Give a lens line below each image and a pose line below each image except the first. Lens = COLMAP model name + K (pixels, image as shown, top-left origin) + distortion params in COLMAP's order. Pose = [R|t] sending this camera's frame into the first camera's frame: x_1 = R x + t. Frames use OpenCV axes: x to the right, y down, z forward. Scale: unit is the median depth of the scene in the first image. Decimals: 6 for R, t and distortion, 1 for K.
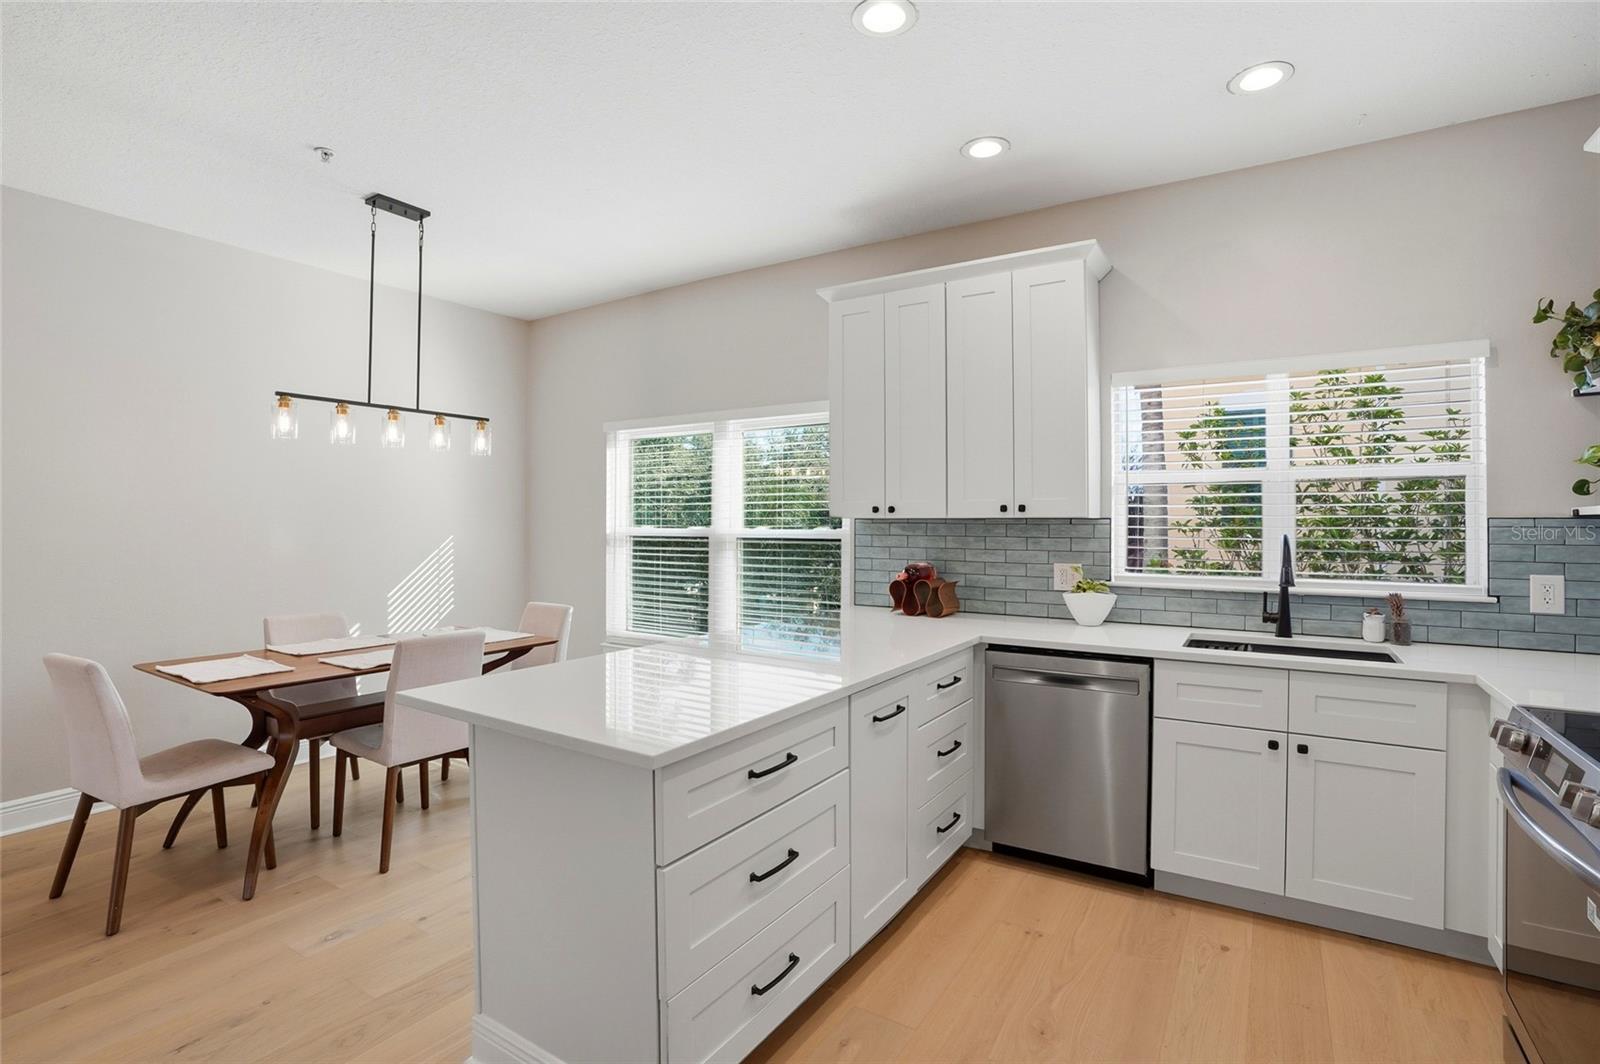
lens RADIAL K [[755.1, 0, 799.4], [0, 755.1, 524.3], [0, 0, 1]] dist [-0.072294, 0.026968]
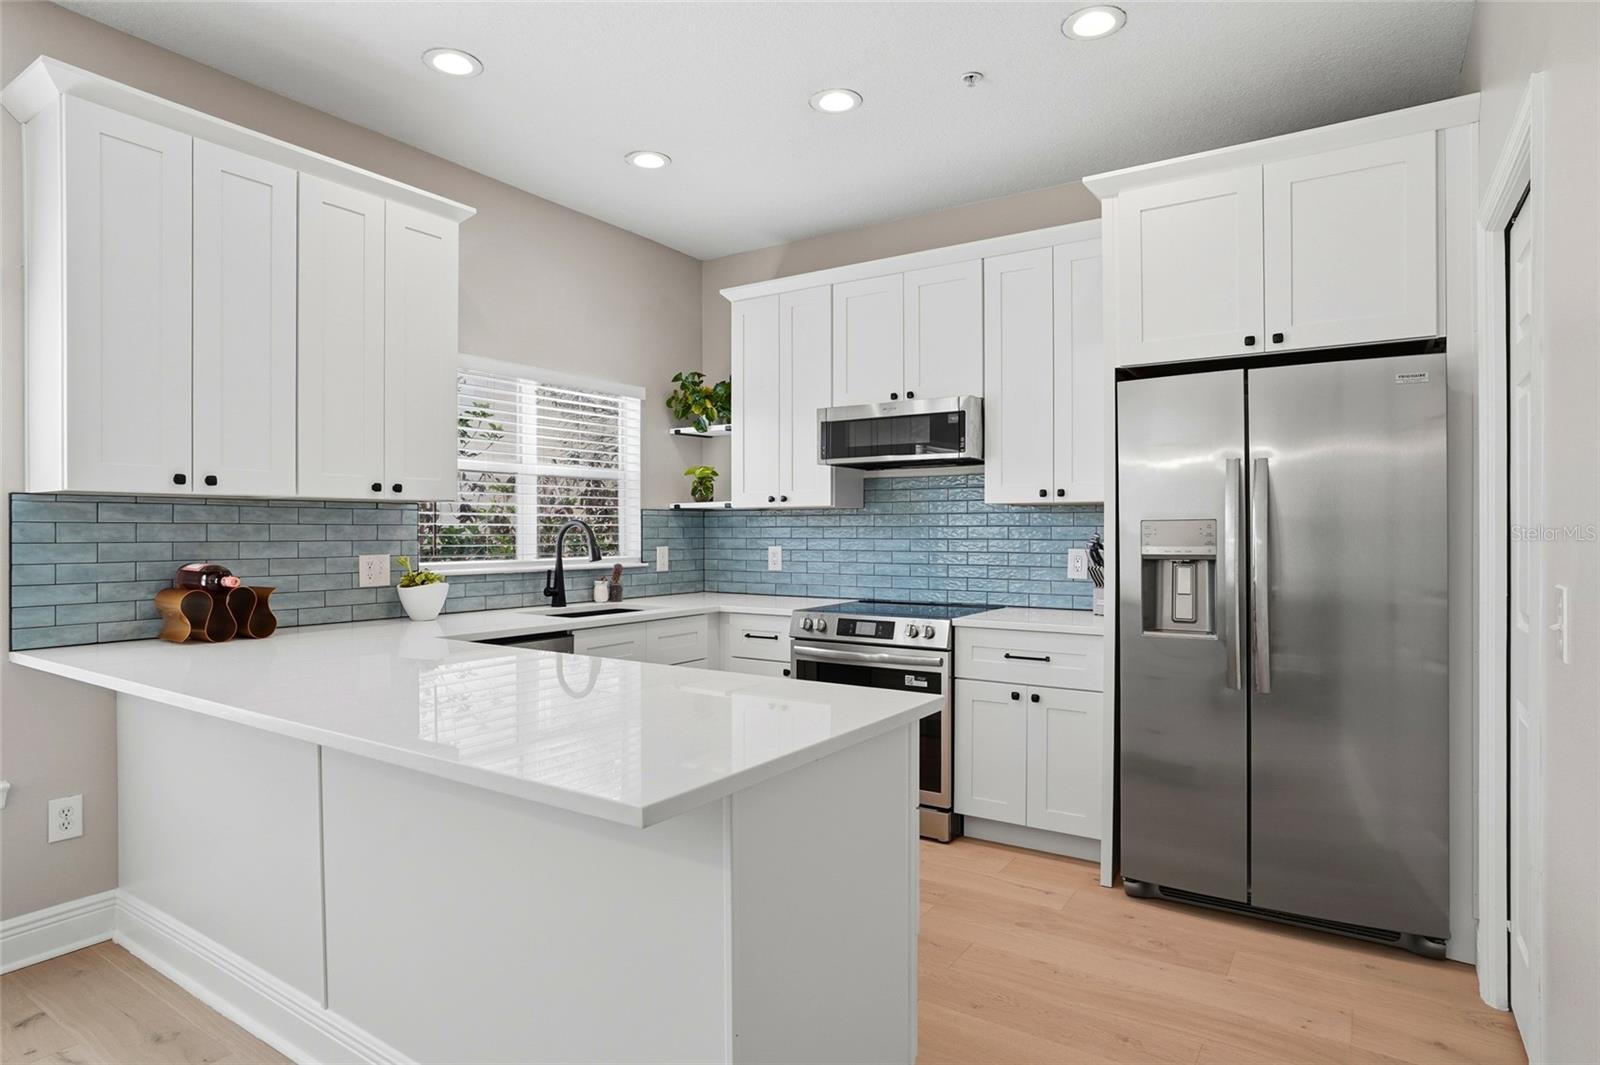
lens RADIAL K [[886.1, 0, 805.0], [0, 886.1, 532.3], [0, 0, 1]] dist [-0.059288, 0.035964]
pose [[0.005412, -0.014616, 0.999879, -0.711973], [-0.011824, 0.999822, 0.014679, 0.006644], [-0.999915, -0.011902, 0.005238, 0.558239]]
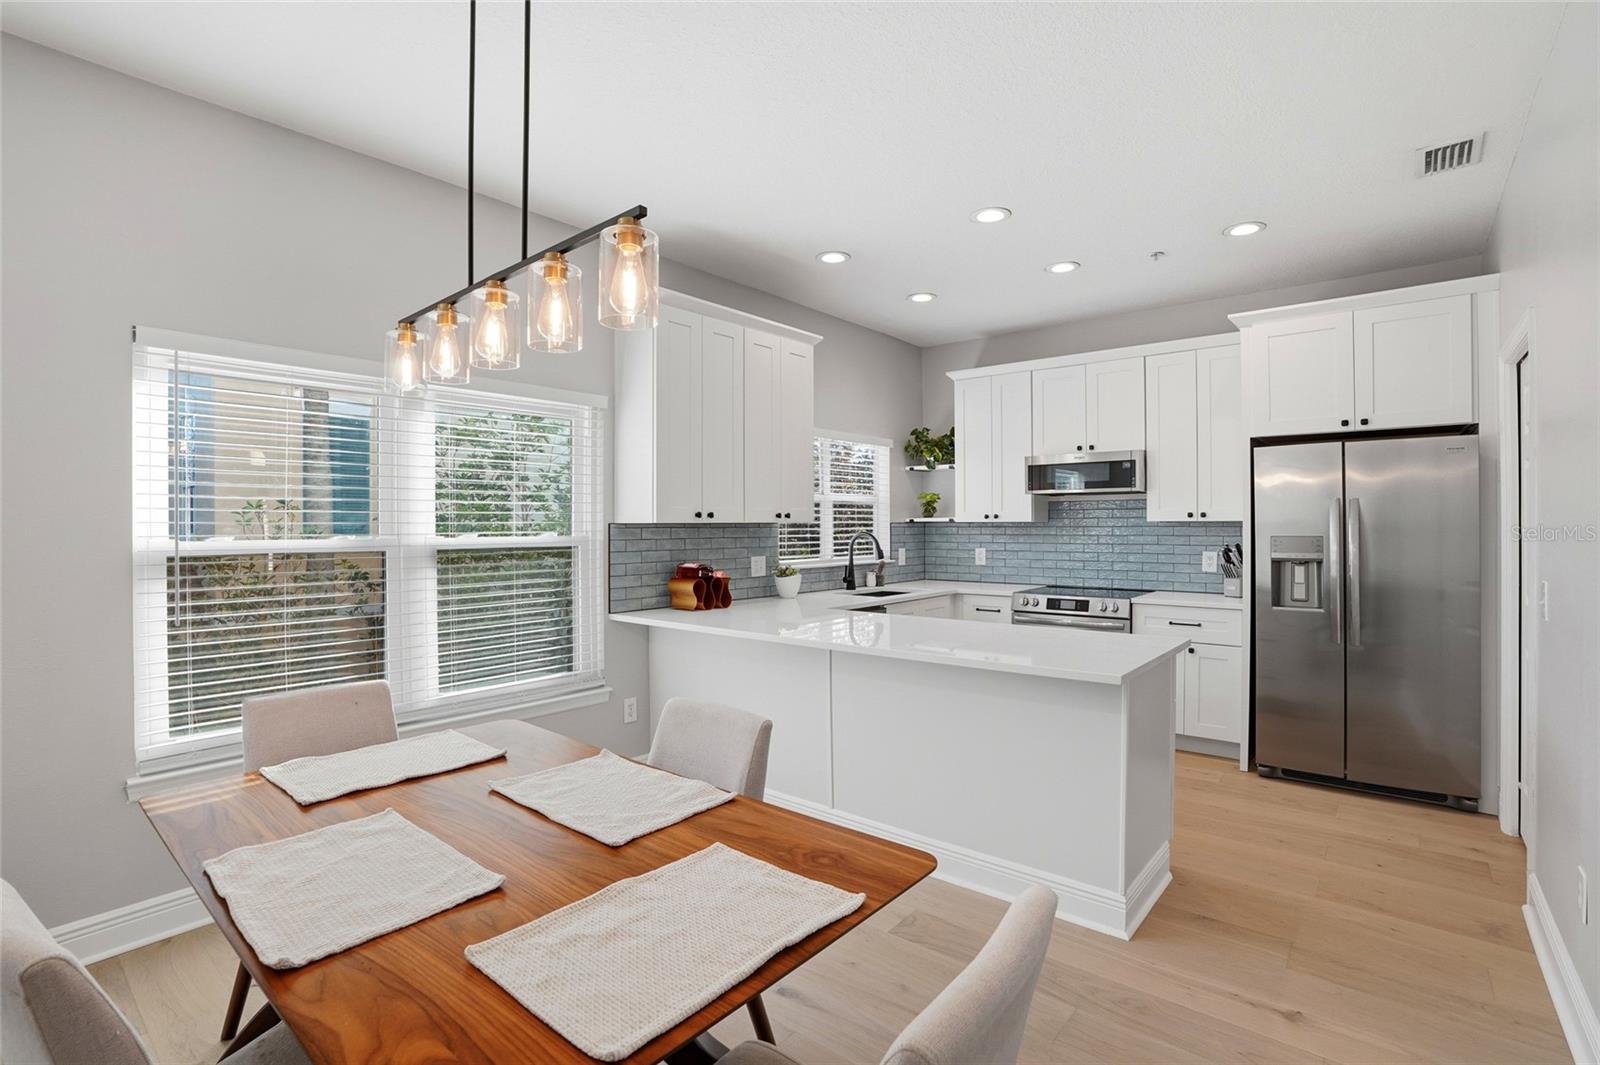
lens RADIAL K [[755.1, 0, 799.4], [0, 755.1, 524.8], [0, 0, 1]] dist [-0.072294, 0.026968]
pose [[0.118910, -0.013269, 0.992816, -1.100309], [-0.007895, 0.999866, 0.014309, -0.027772], [-0.992874, -0.009540, 0.118789, 0.849859]]
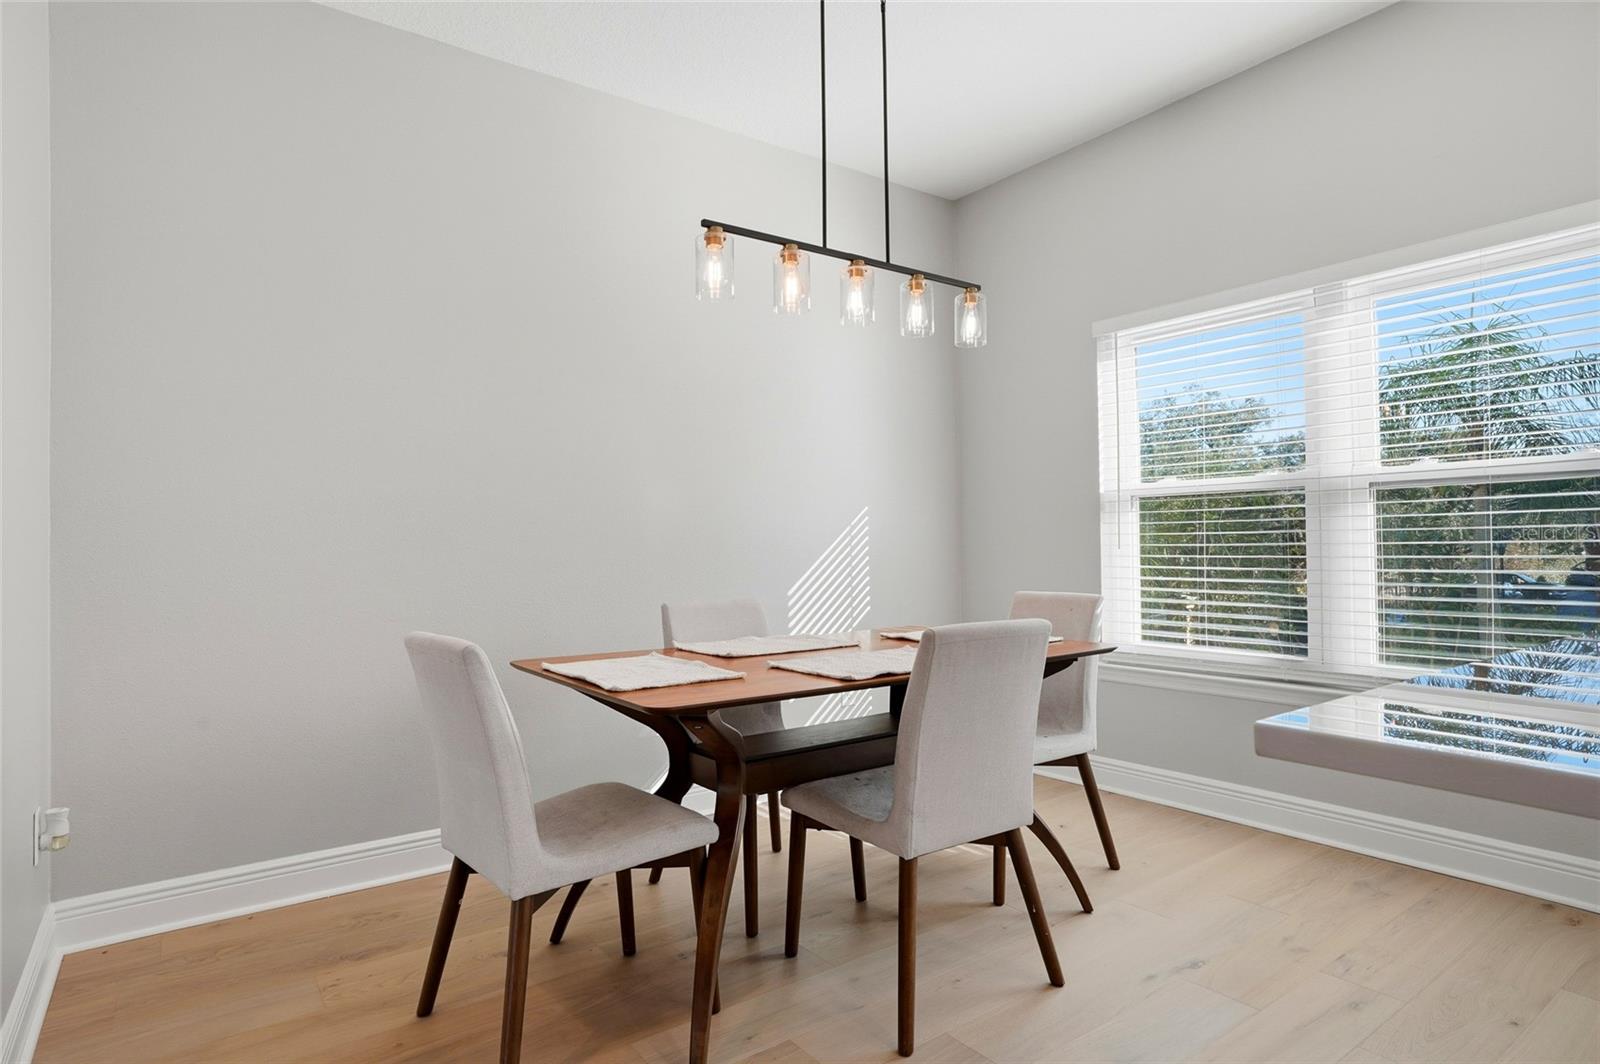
lens RADIAL K [[886.1, 0, 805.0], [0, 886.1, 531.8], [0, 0, 1]] dist [-0.059288, 0.035964]
pose [[0.929805, -0.020437, -0.367485, -0.358512], [0.015916, 0.999756, -0.015328, 0.088729], [0.367709, 0.008403, 0.929903, 0.336940]]
